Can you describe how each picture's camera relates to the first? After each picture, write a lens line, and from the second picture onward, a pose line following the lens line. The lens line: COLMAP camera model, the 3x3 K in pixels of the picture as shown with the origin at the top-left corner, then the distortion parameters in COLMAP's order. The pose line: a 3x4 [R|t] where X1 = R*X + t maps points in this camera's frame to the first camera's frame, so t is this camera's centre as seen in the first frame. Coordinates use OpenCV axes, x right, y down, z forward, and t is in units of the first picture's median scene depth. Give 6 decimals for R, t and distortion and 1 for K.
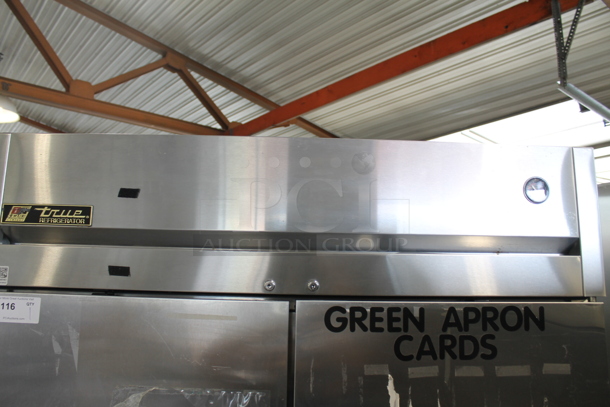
lens RADIAL K [[534.6, 0, 306.7], [0, 534.6, 199.2], [0, 0, 1]] dist [-0.149758, 0.114361]
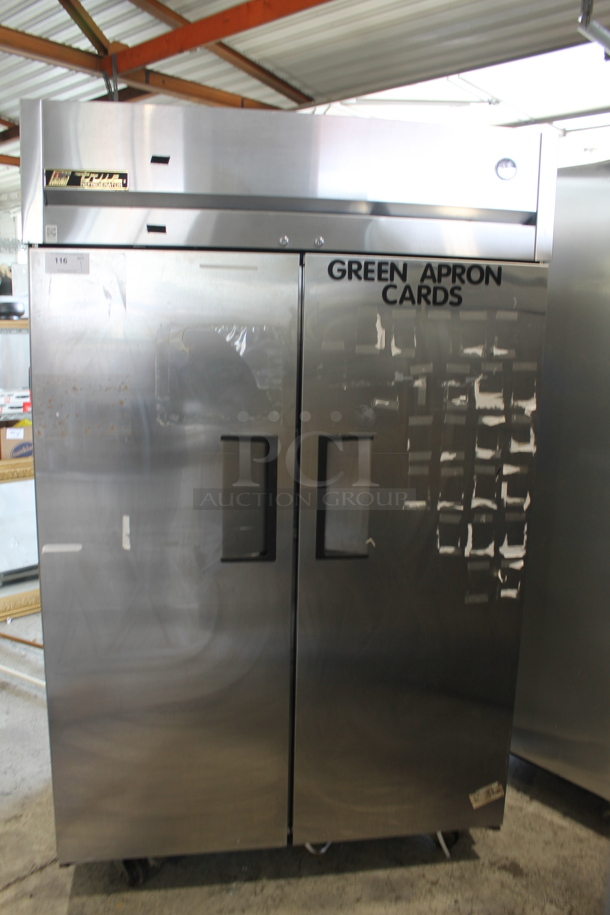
lens RADIAL K [[801.9, 0, 308.9], [0, 801.9, 463.1], [0, 0, 1]] dist [-0.149758, 0.114361]
pose [[0.991190, -0.018861, 0.131095, -0.258974], [-0.029040, 0.934772, 0.354058, -0.008090], [-0.129222, -0.354746, 0.925990, -0.862629]]
